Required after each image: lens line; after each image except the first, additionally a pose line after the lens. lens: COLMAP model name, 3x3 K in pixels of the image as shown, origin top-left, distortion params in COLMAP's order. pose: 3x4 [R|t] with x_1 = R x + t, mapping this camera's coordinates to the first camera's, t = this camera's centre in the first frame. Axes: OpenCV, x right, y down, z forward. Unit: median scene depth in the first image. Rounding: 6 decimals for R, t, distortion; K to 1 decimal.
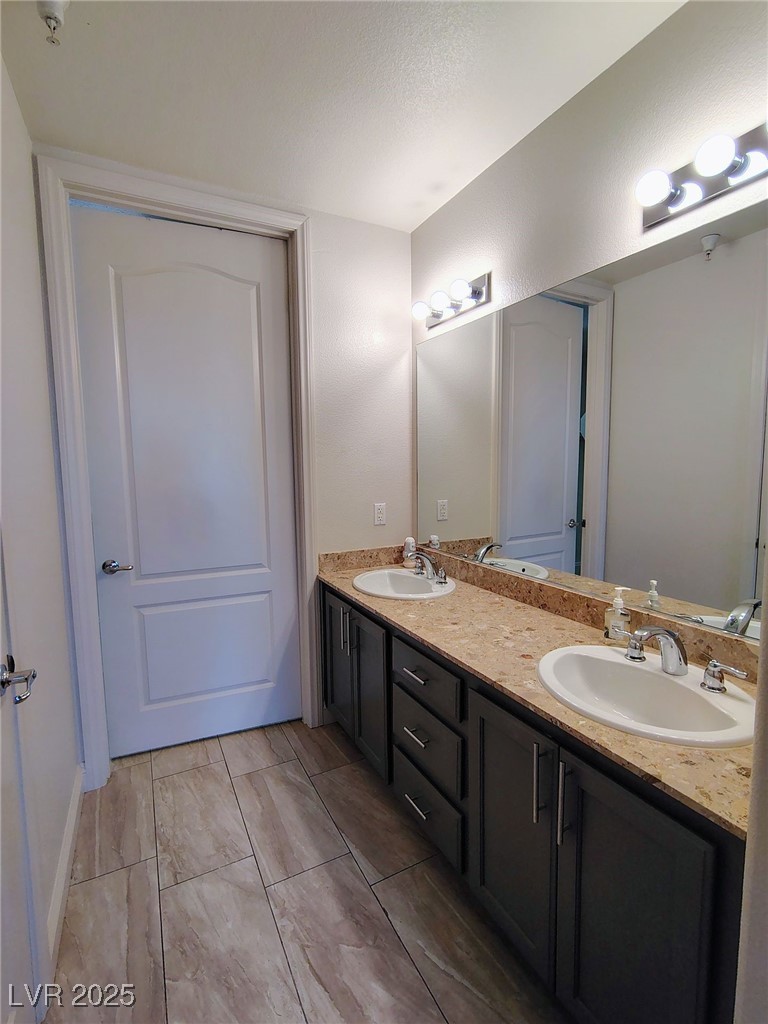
lens RADIAL K [[477.7, 0, 381.5], [0, 477.7, 509.3], [0, 0, 1]] dist [-0.004703, 0.000695]
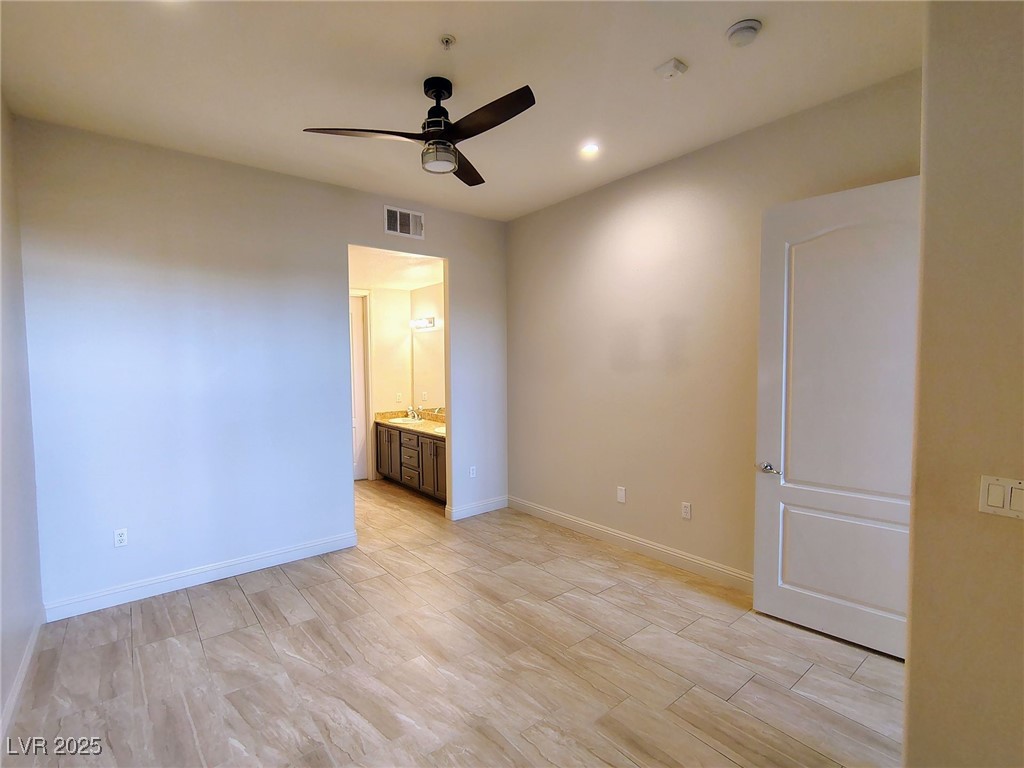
lens RADIAL K [[477.7, 0, 505.2], [0, 477.7, 381.1], [0, 0, 1]] dist [-0.004703, 0.000695]
pose [[0.981003, -0.005162, 0.193926, 0.067360], [0.015772, 0.998459, -0.053205, 0.074257], [-0.193353, 0.055253, 0.979572, -1.820471]]
